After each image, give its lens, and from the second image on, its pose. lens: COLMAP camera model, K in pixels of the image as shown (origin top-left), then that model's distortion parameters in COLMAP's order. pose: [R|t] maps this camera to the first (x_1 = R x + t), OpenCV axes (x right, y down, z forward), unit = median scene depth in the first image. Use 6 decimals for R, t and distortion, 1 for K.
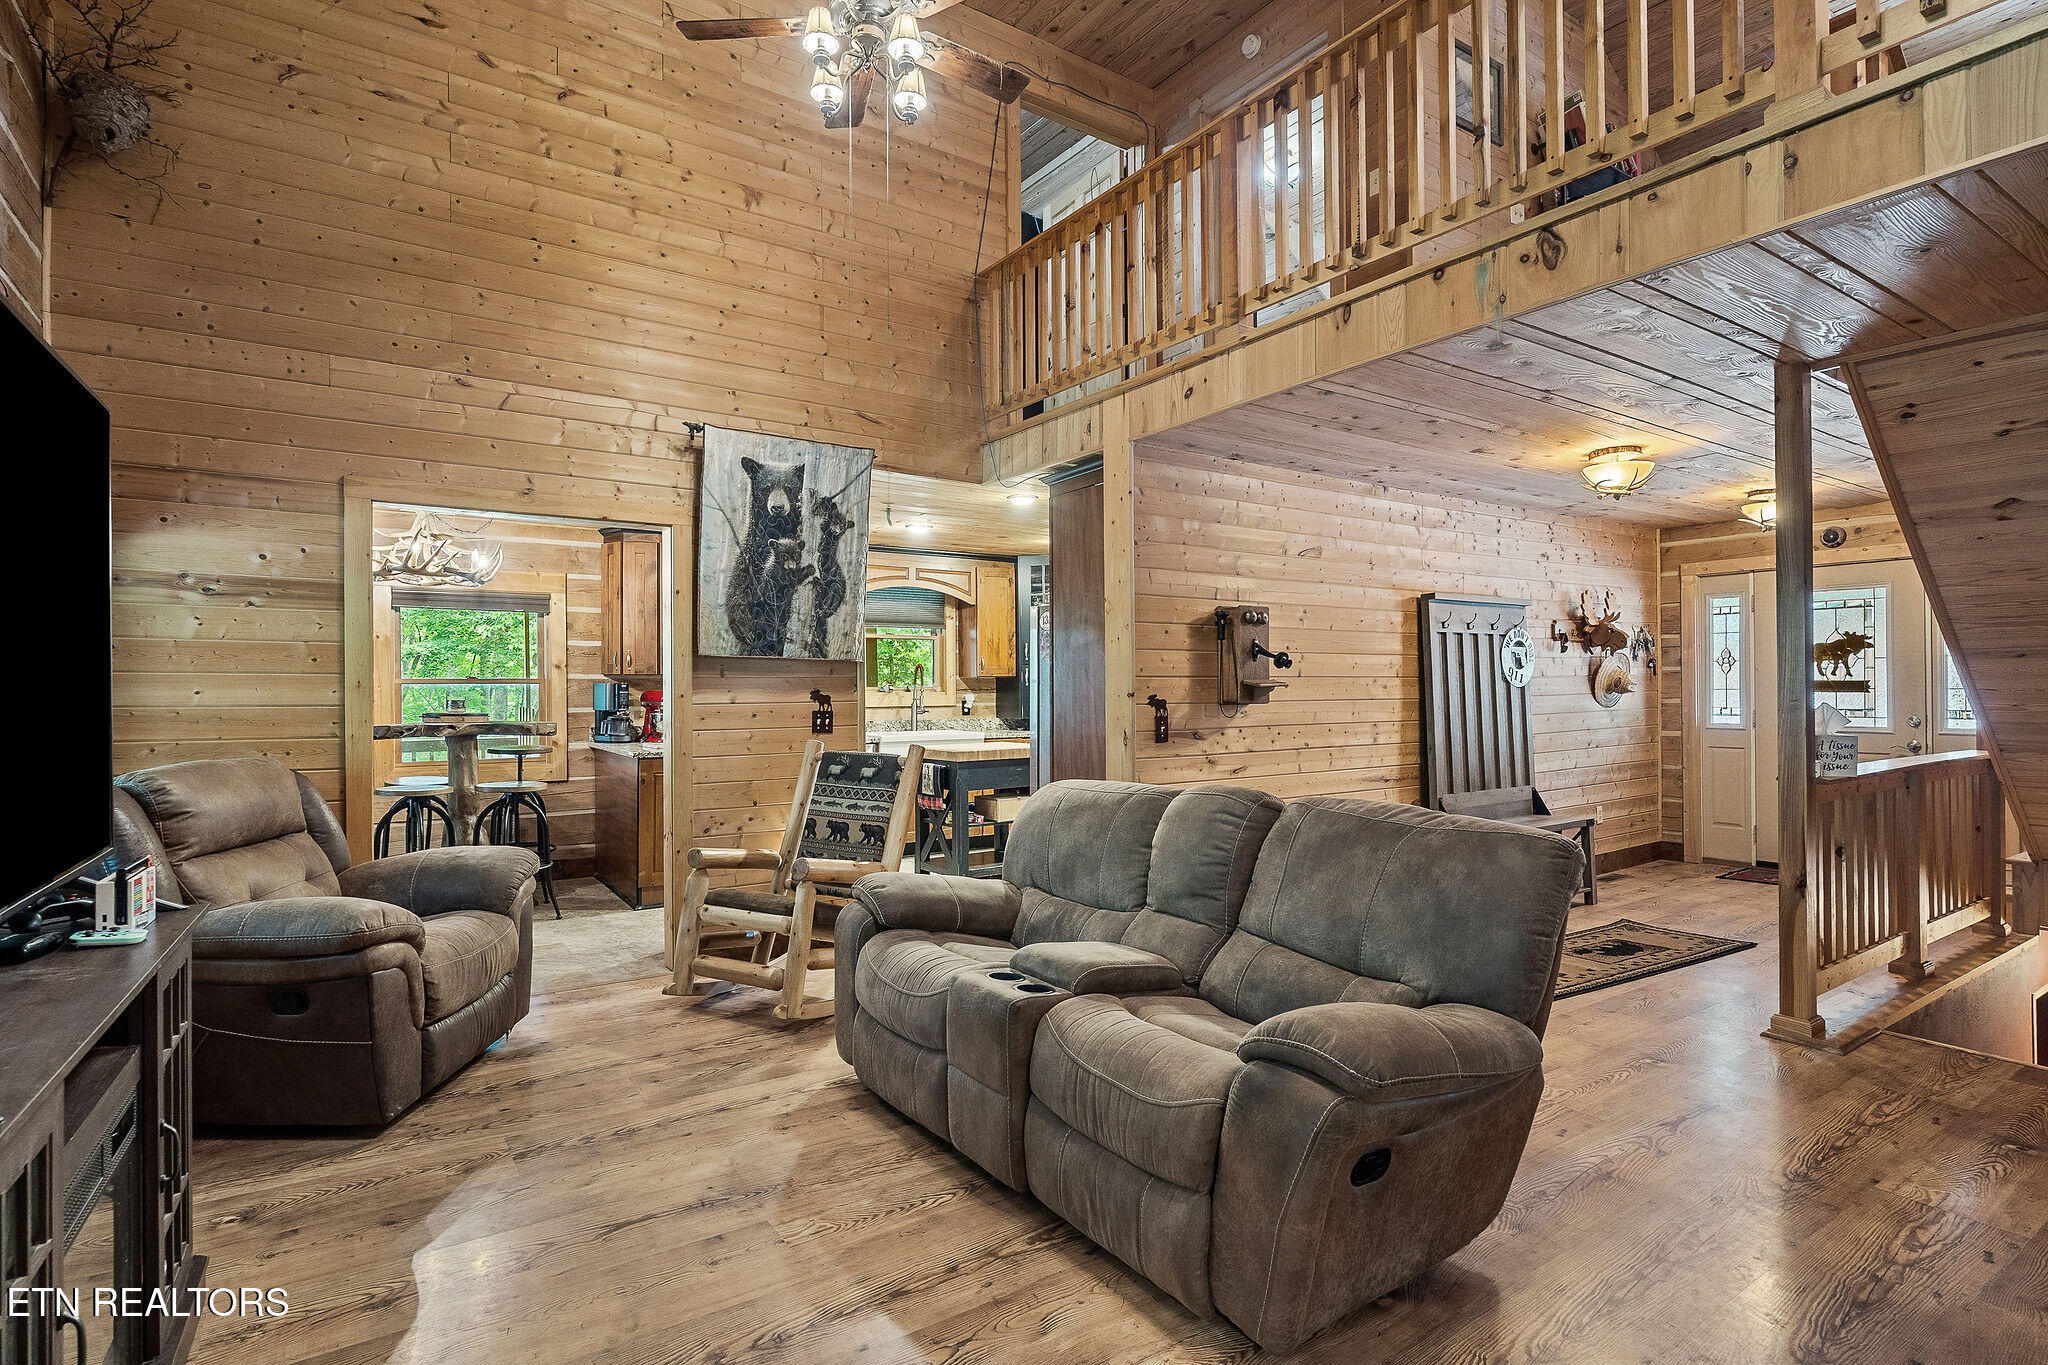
lens RADIAL K [[1019.8, 0, 1025.8], [0, 1019.8, 687.1], [0, 0, 1]] dist [-0.001152, -0.000246]
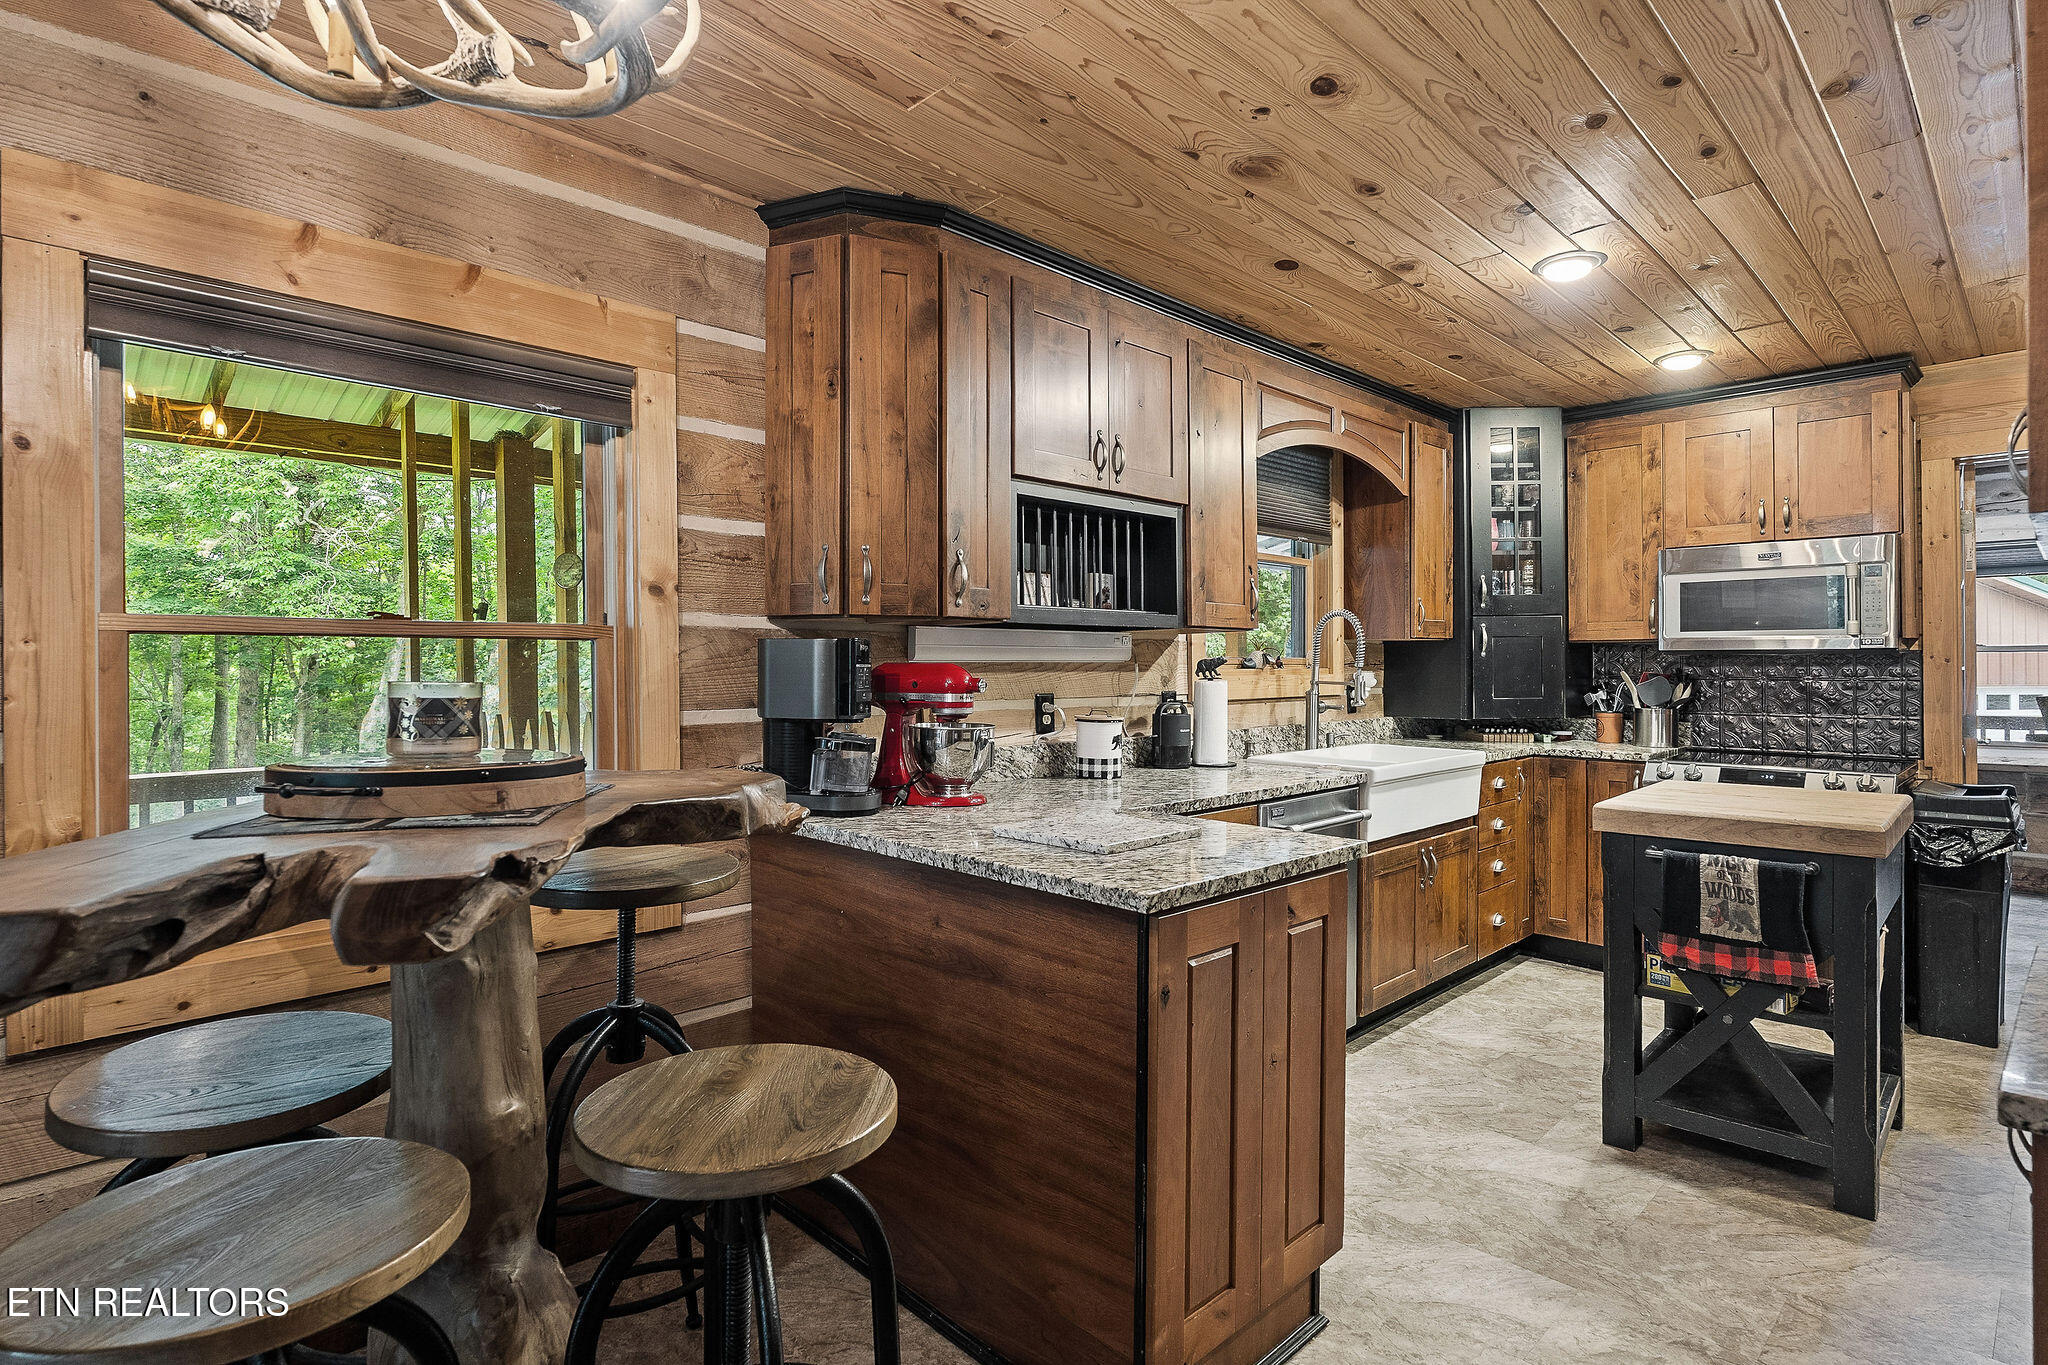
lens RADIAL K [[1019.8, 0, 1023.5], [0, 1019.8, 673.7], [0, 0, 1]] dist [-0.001152, -0.000246]
pose [[0.982908, 0.000064, 0.184096, -0.396838], [-0.001637, 0.999963, 0.008389, 0.004594], [-0.184088, -0.008547, 0.982873, 0.639913]]
